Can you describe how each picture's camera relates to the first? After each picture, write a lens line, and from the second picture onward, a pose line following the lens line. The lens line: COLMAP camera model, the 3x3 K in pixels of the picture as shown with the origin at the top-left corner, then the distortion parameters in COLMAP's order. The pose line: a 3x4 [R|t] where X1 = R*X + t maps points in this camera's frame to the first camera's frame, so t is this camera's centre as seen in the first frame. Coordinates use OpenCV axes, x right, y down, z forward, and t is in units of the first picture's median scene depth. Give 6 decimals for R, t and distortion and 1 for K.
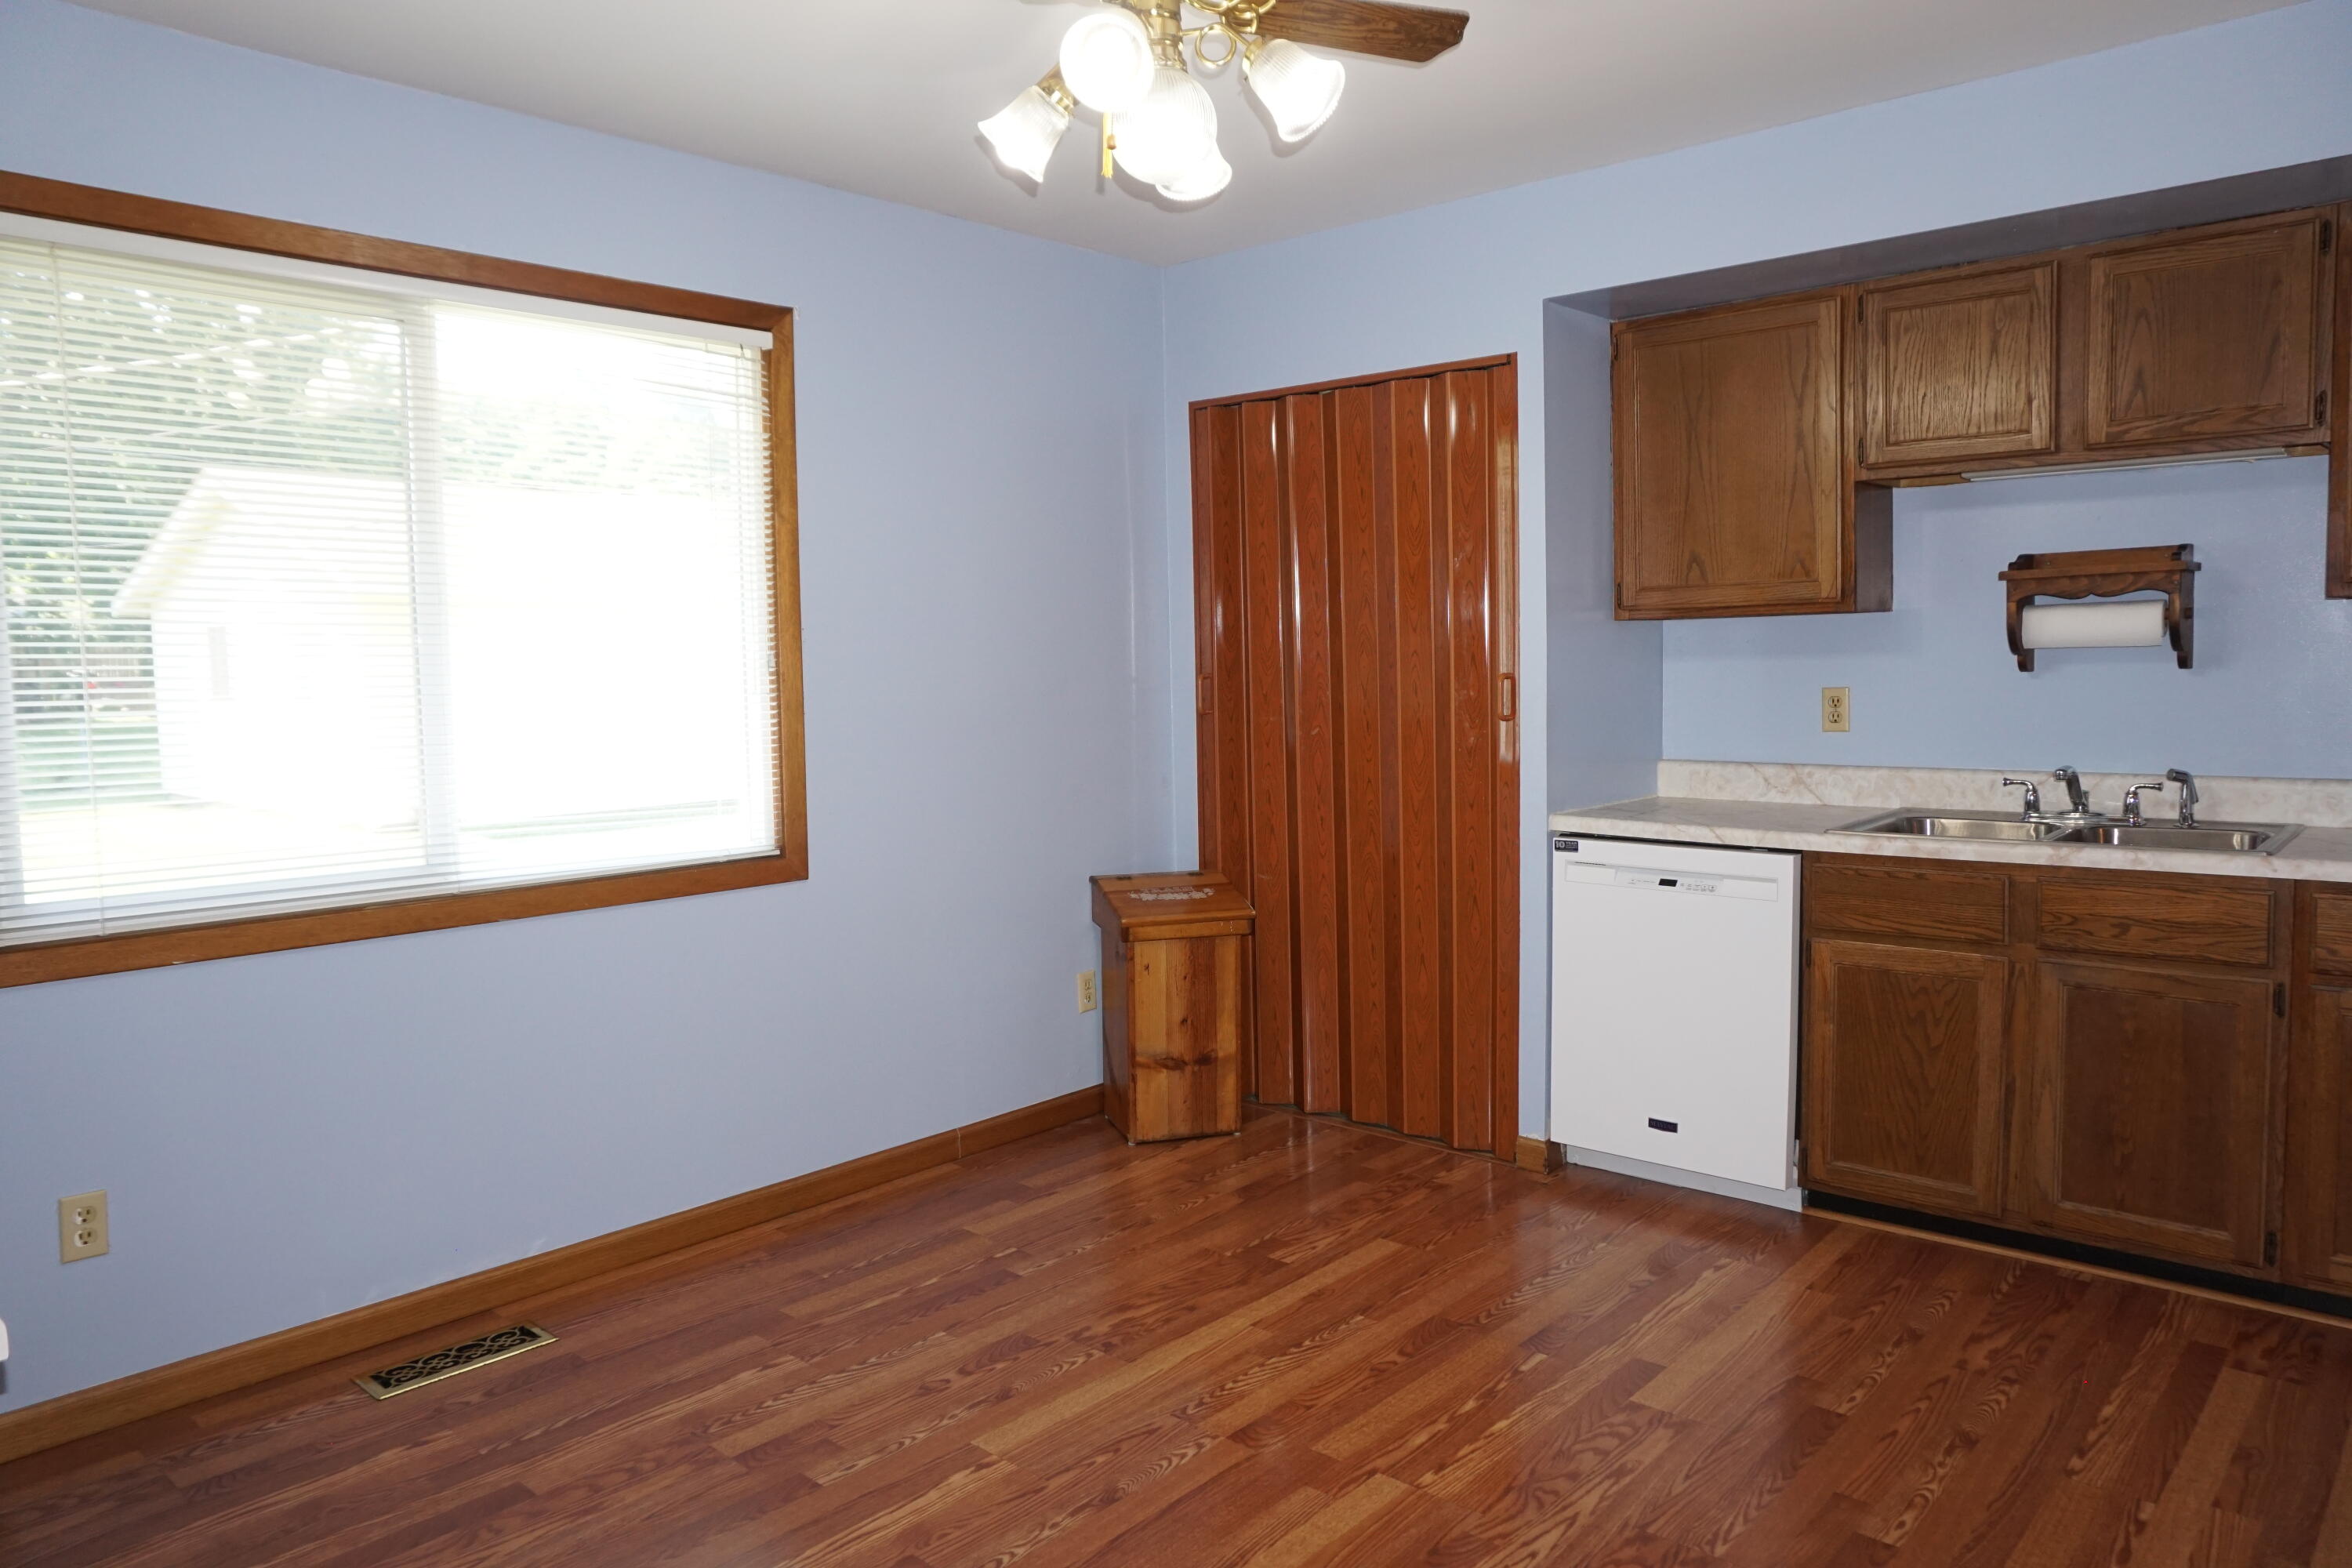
lens RADIAL K [[1568.4, 0, 1175.7], [0, 1568.4, 783.0], [0, 0, 1]] dist [-0.041673, 0.010692]
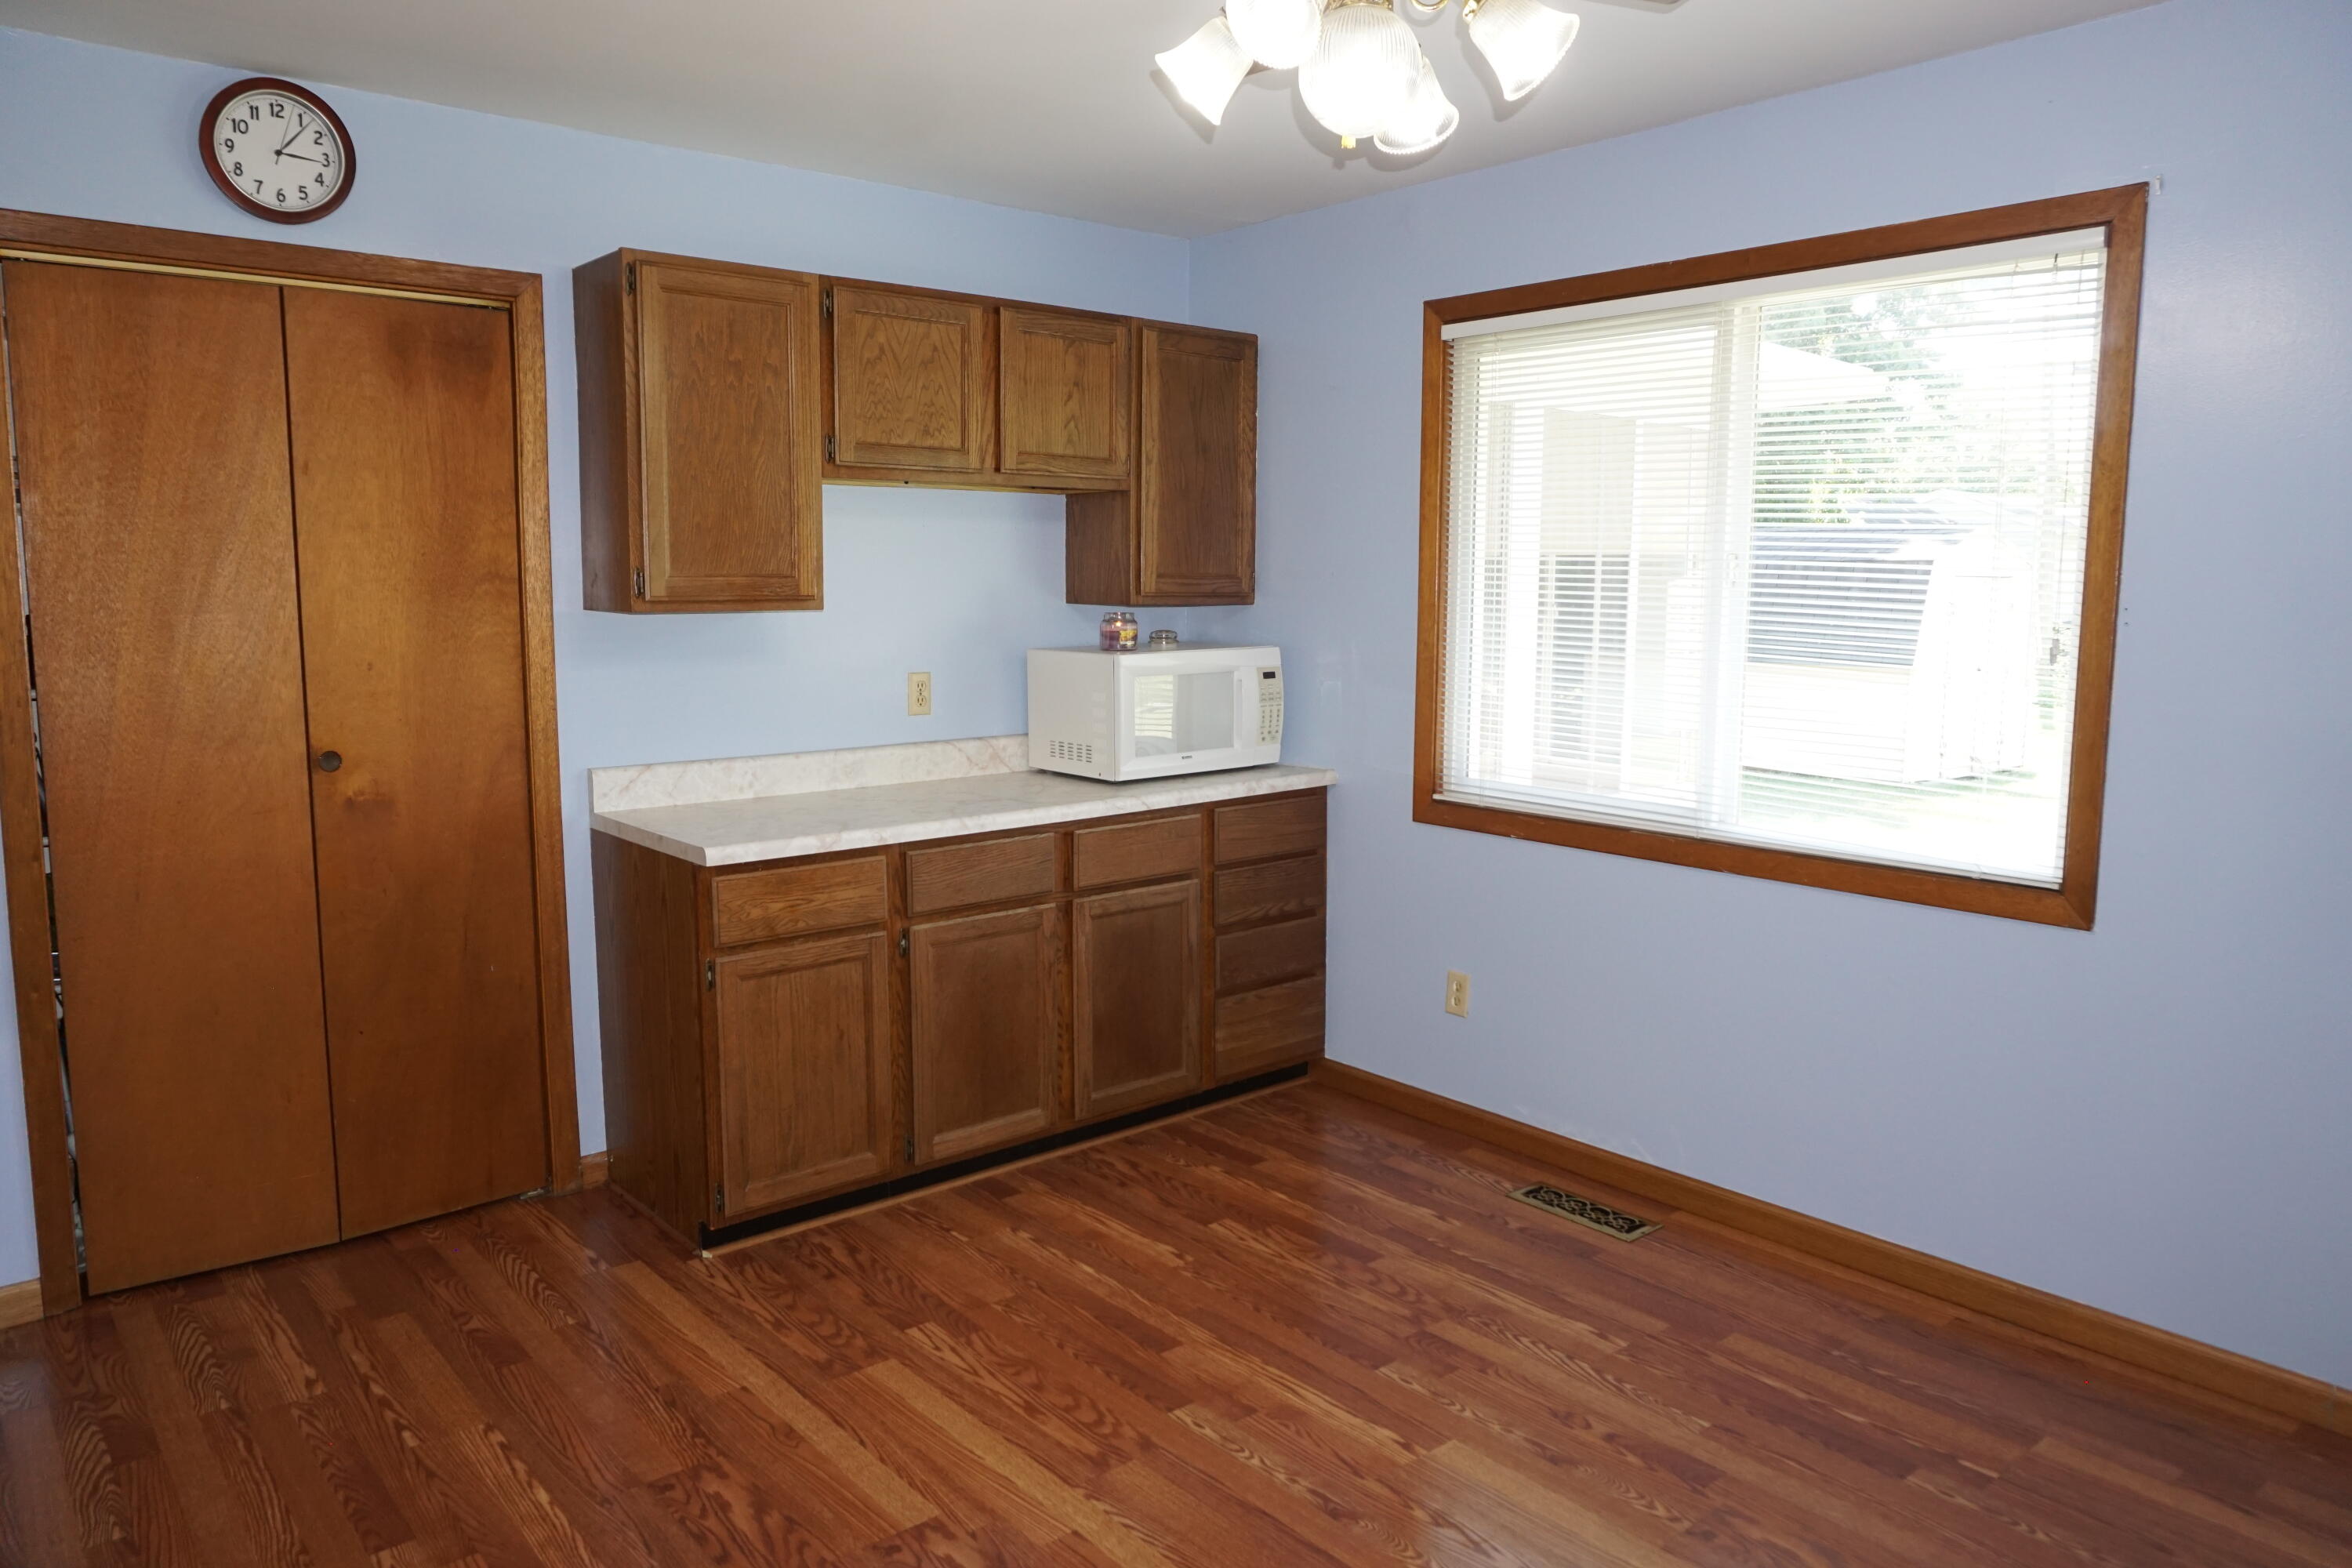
lens RADIAL K [[1568.4, 0, 1175.0], [0, 1568.4, 779.1], [0, 0, 1]] dist [-0.041673, 0.010692]
pose [[-0.142671, 0.136631, -0.980294, 0.712014], [-0.087157, 0.984844, 0.149950, -0.110128], [0.985925, 0.106833, -0.128600, 0.797833]]
